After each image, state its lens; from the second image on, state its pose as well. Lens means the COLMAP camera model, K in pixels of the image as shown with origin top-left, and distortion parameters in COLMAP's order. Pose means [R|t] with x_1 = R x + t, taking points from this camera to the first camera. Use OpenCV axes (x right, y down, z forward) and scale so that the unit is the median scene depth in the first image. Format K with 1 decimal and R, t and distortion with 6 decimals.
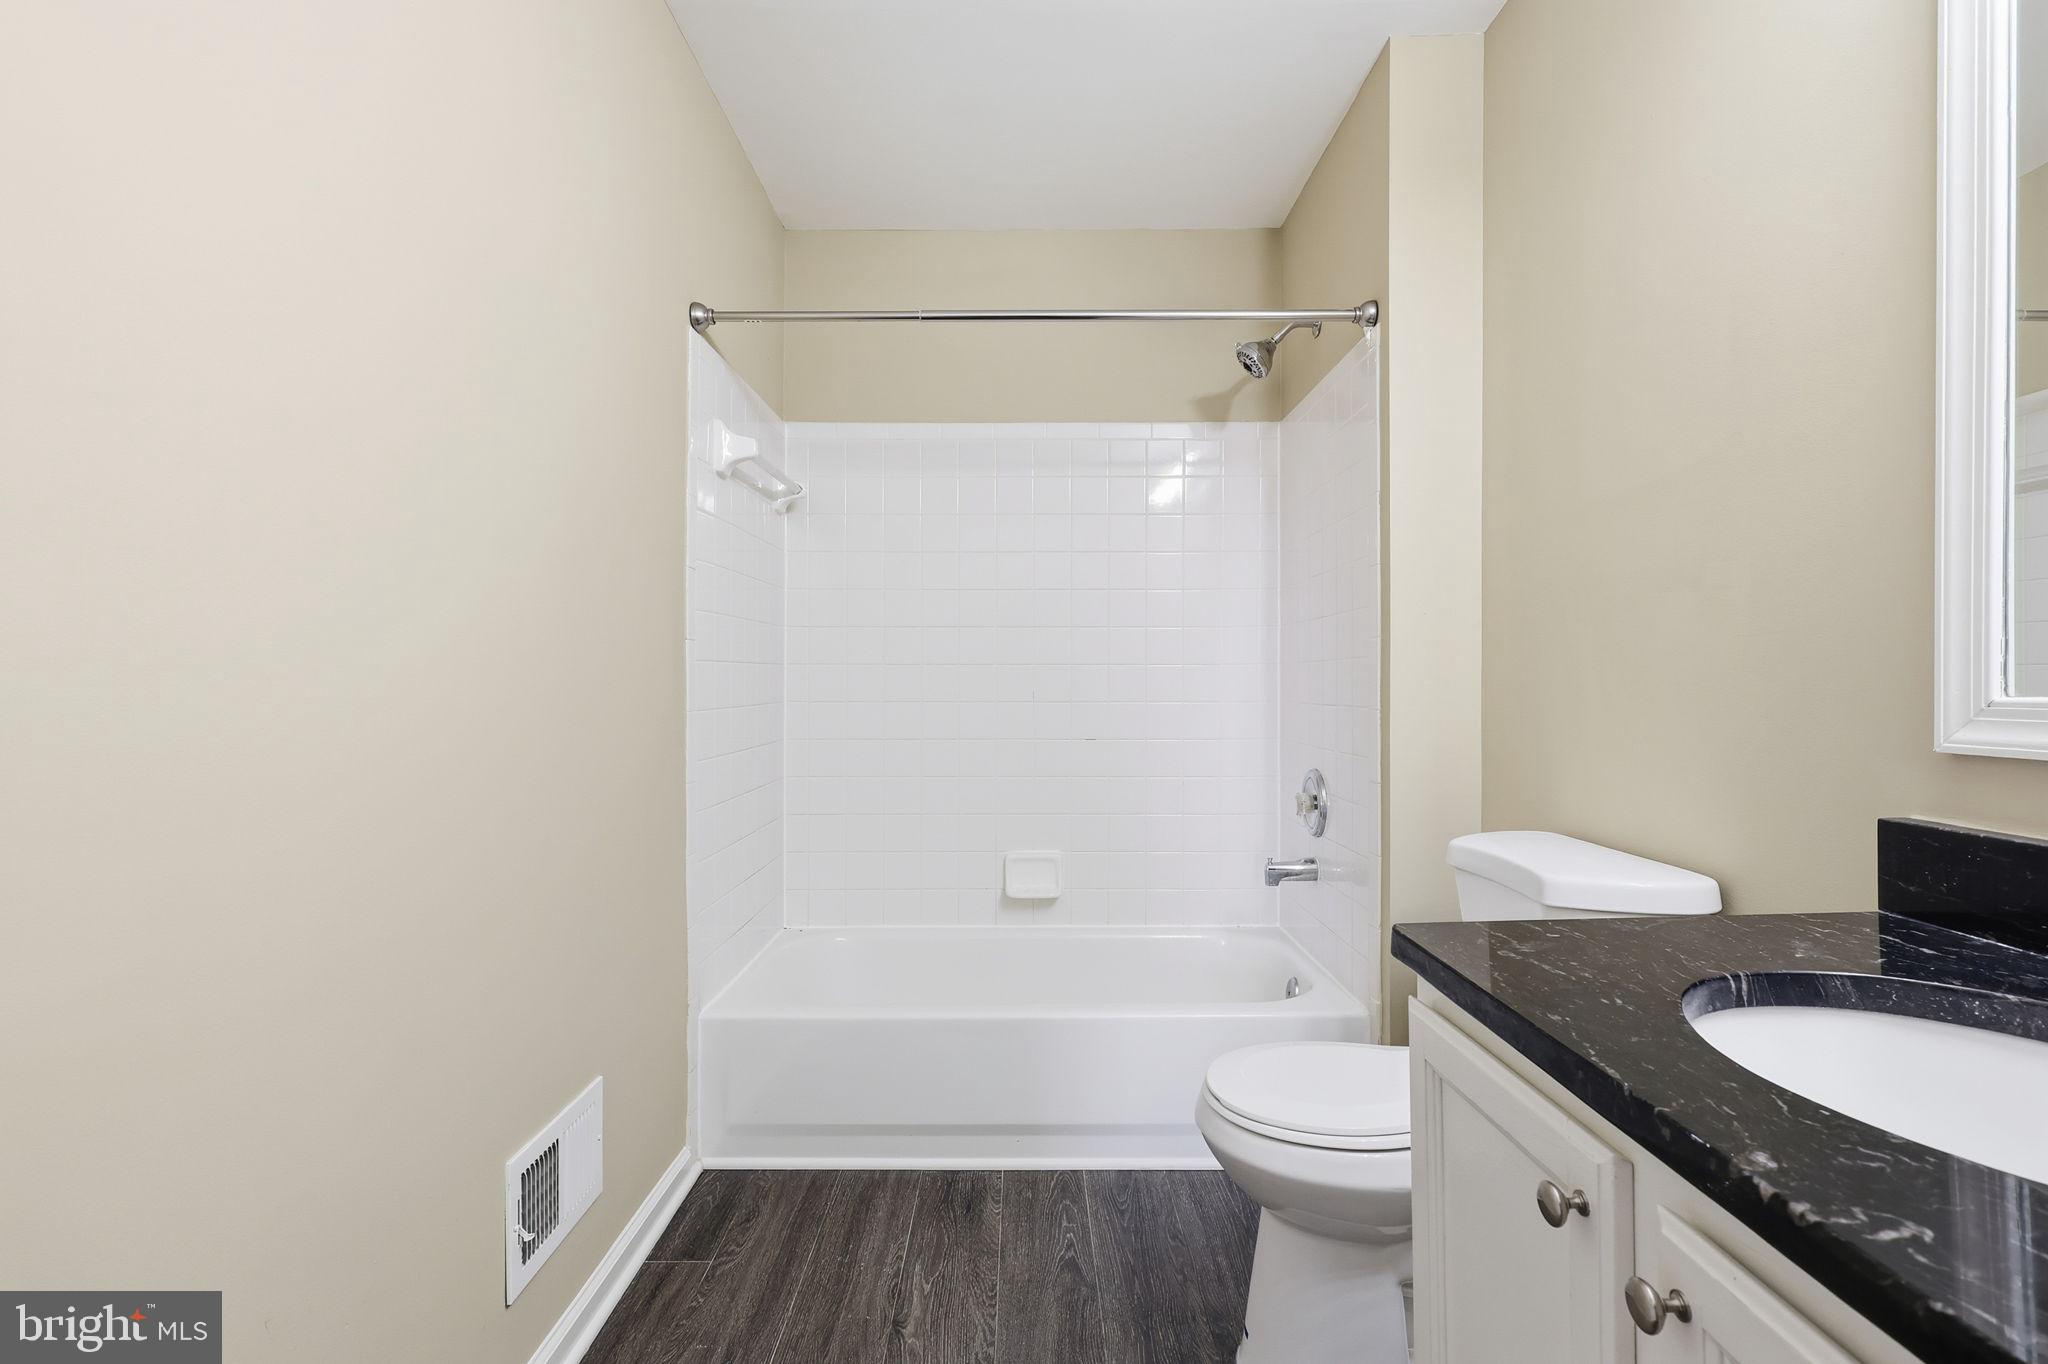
lens RADIAL K [[954.8, 0, 1027.3], [0, 954.8, 675.7], [0, 0, 1]] dist [0.012561, 0.000029]
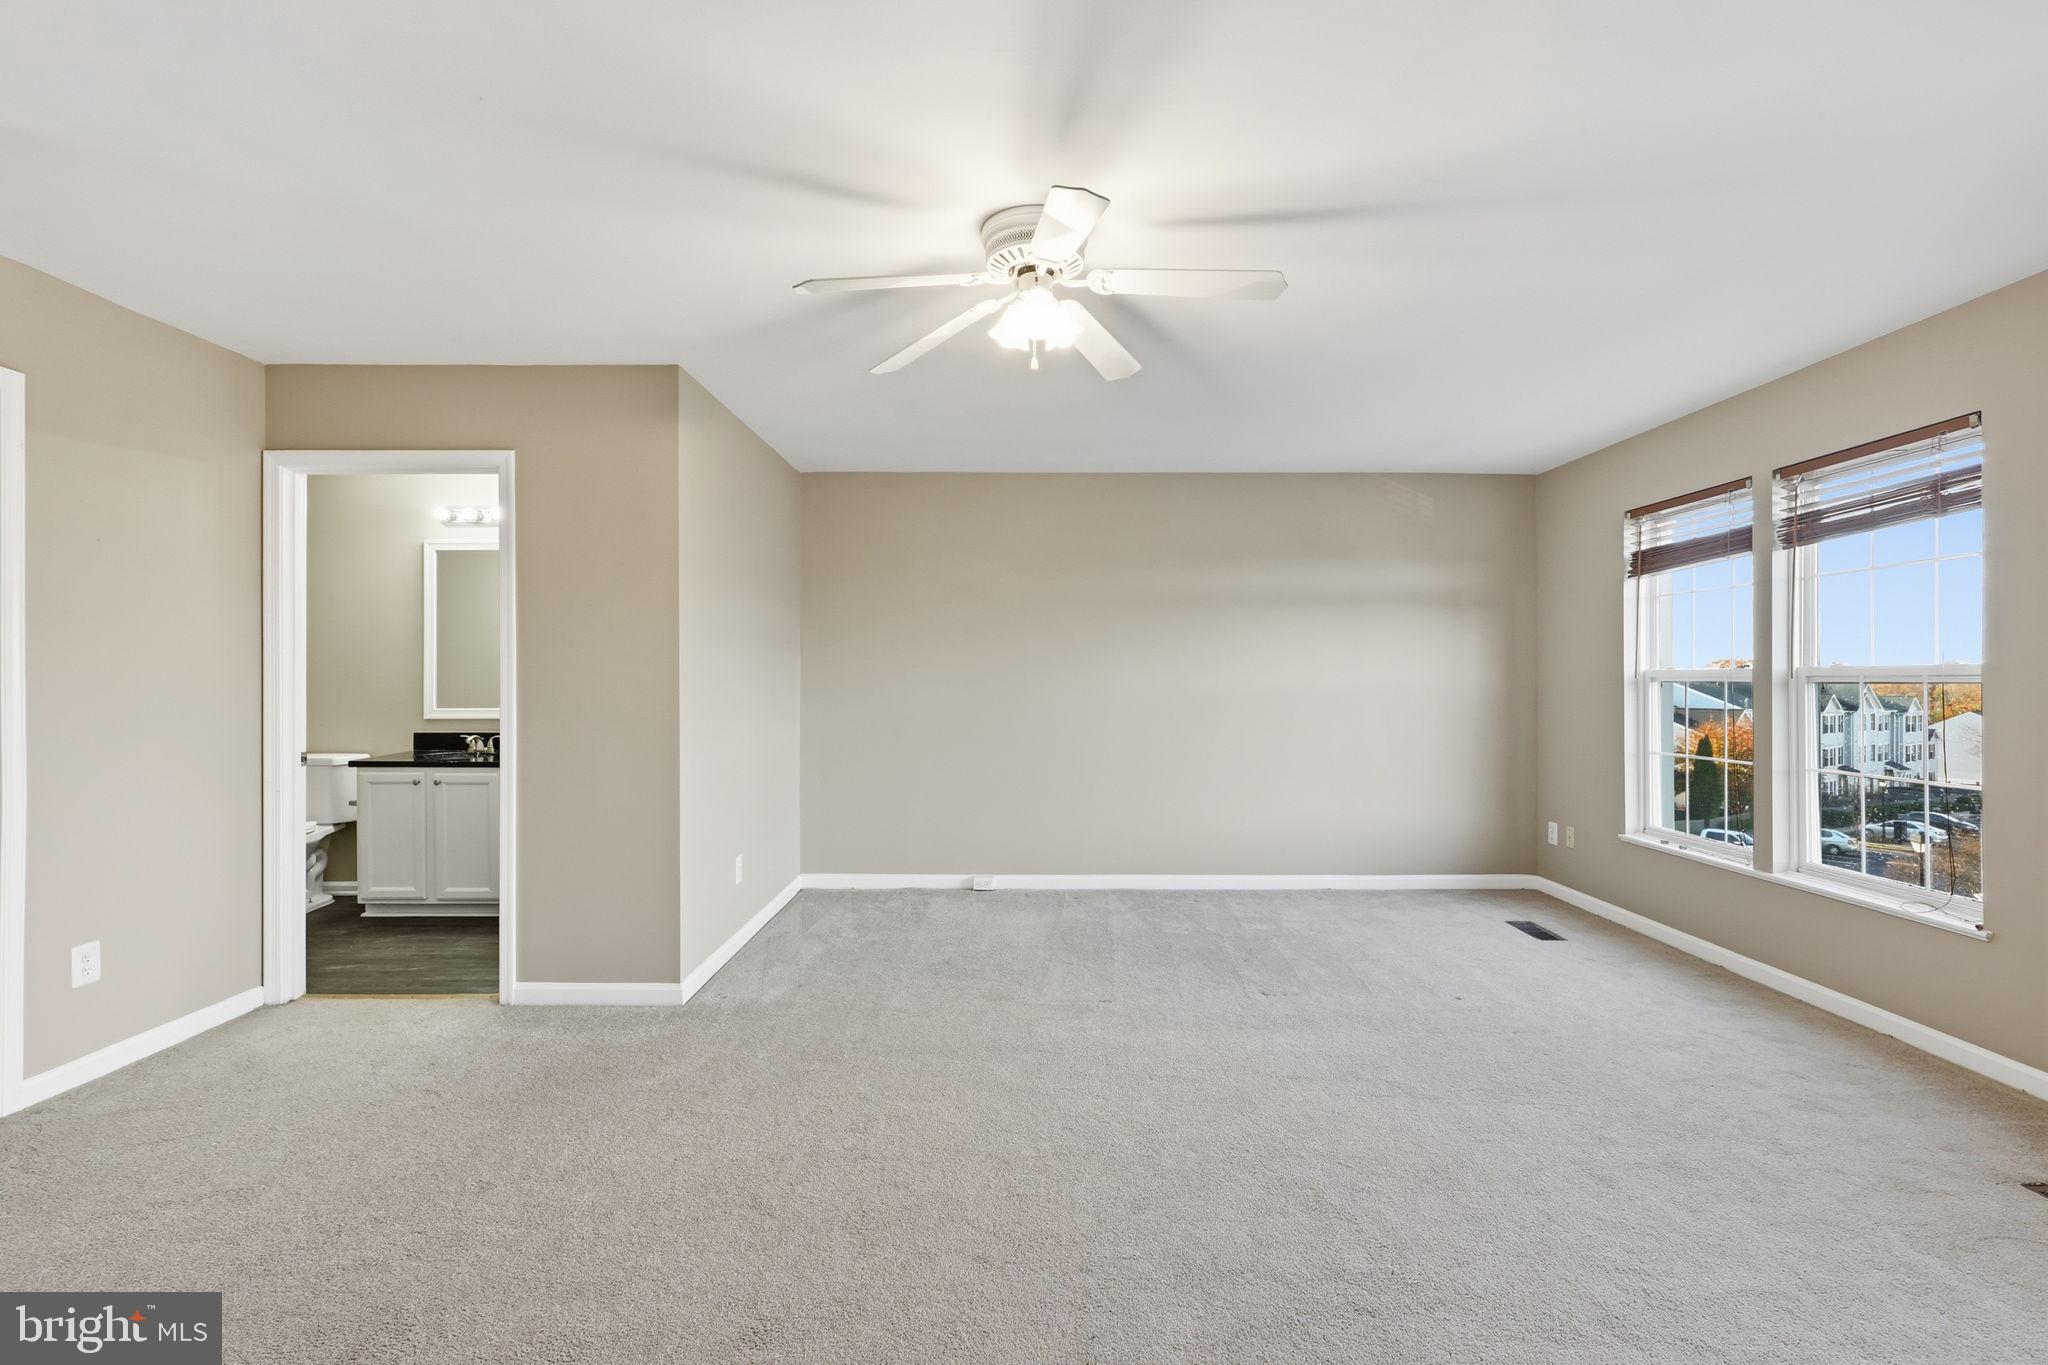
lens RADIAL K [[954.8, 0, 1027.3], [0, 954.8, 676.2], [0, 0, 1]] dist [0.012561, 0.000029]
pose [[0.010108, -0.001309, 0.999948, -4.213588], [-0.001377, 0.999998, 0.001323, -0.165255], [-0.999948, -0.001390, 0.010106, -2.334579]]
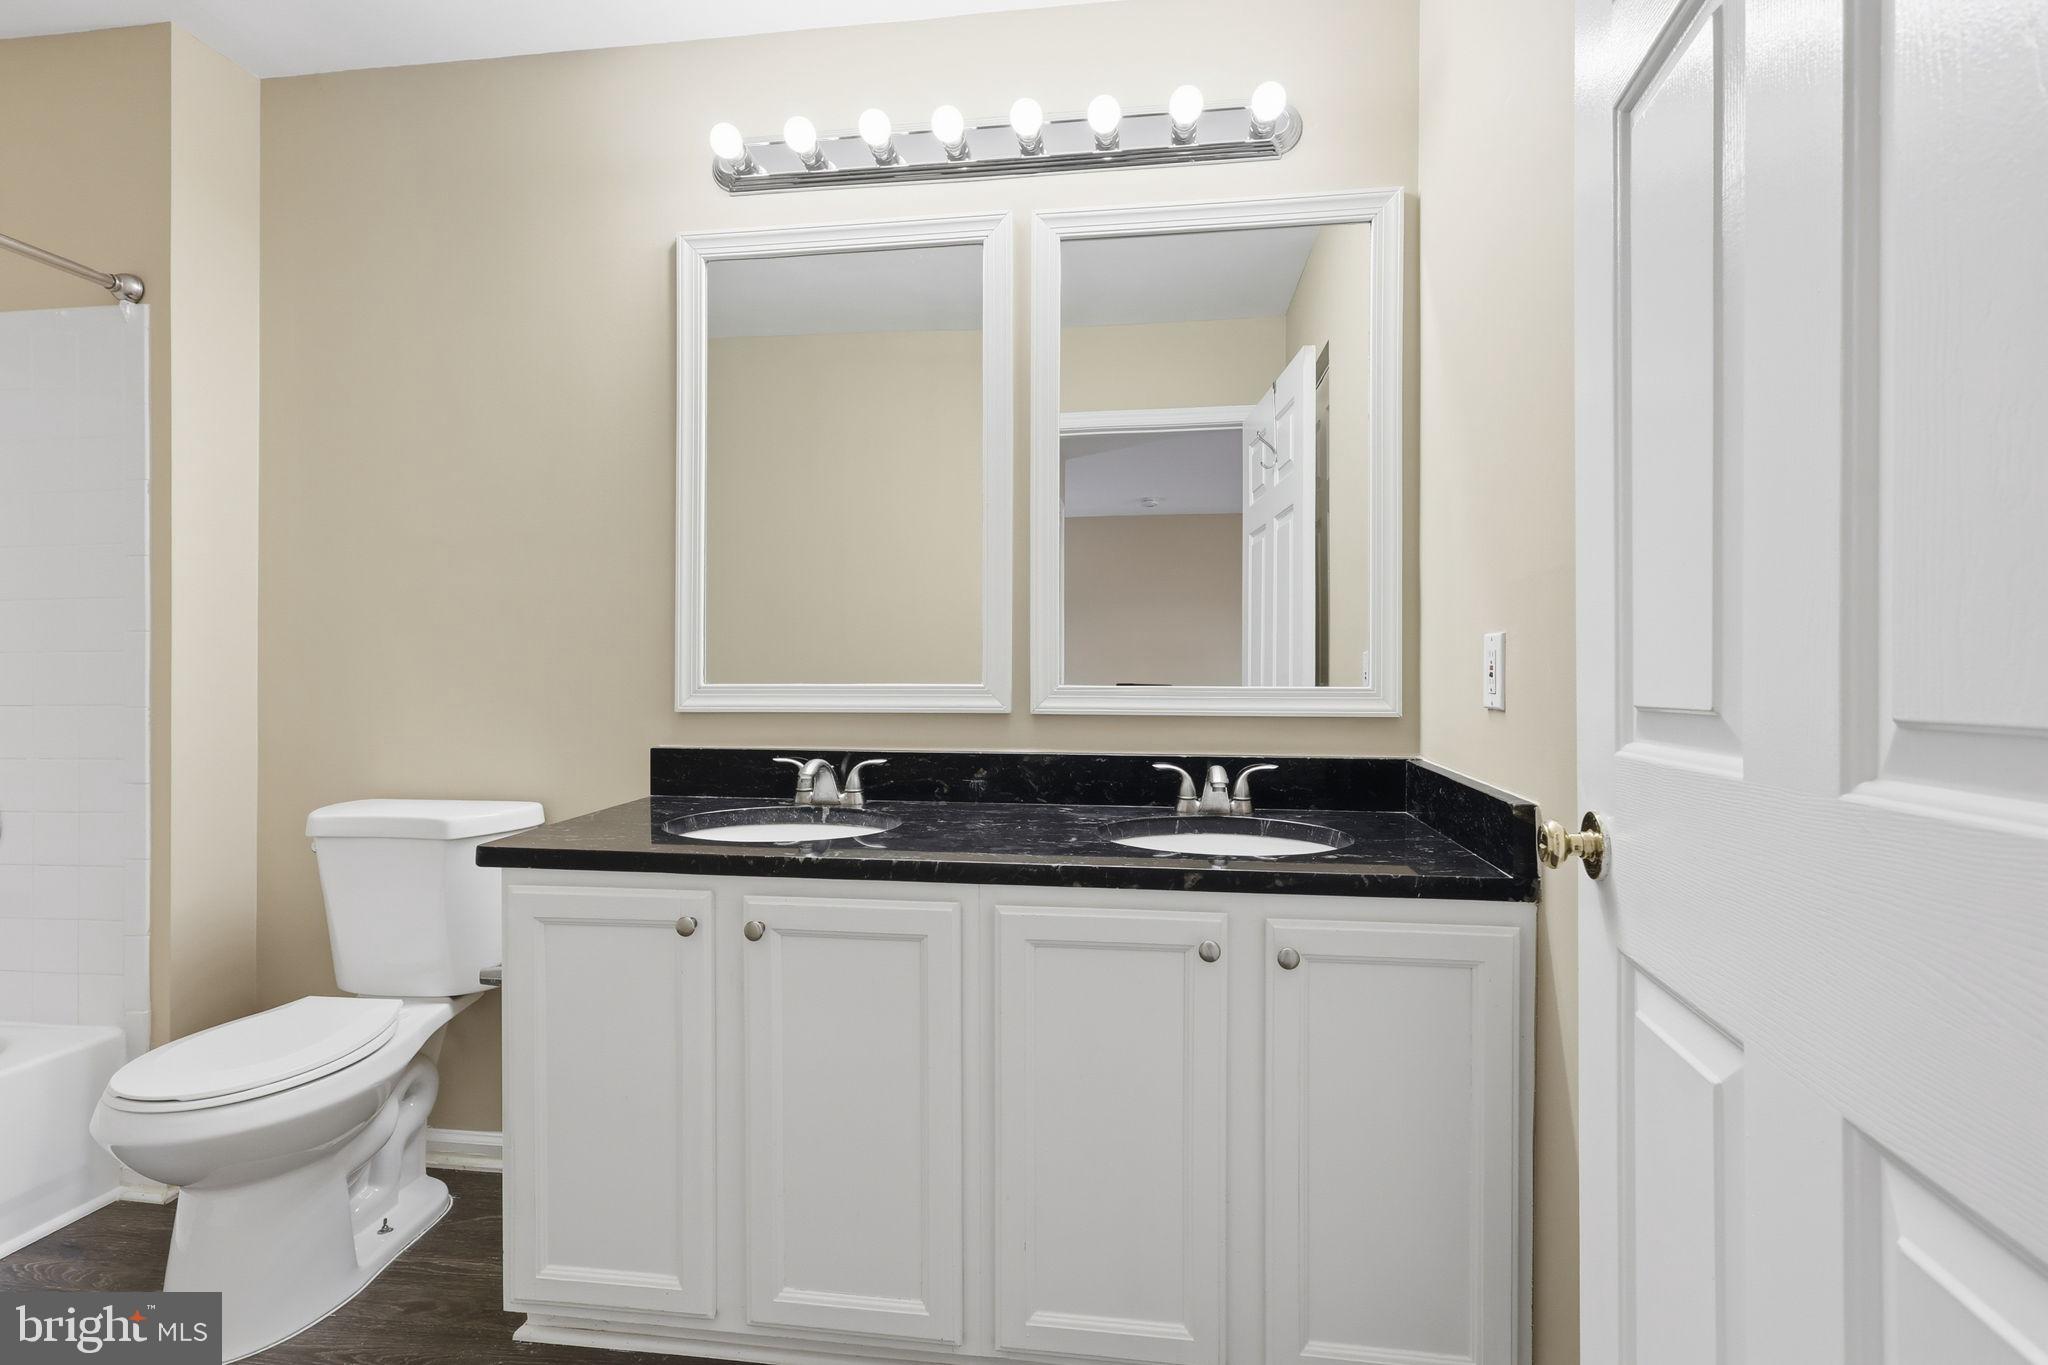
lens RADIAL K [[954.8, 0, 1027.3], [0, 954.8, 676.2], [0, 0, 1]] dist [0.012561, 0.000029]
pose [[0.145979, 0.000456, 0.989288, -0.897533], [-0.003616, 0.999993, 0.000073, 0.001655], [-0.989281, -0.003587, 0.145980, -0.026010]]
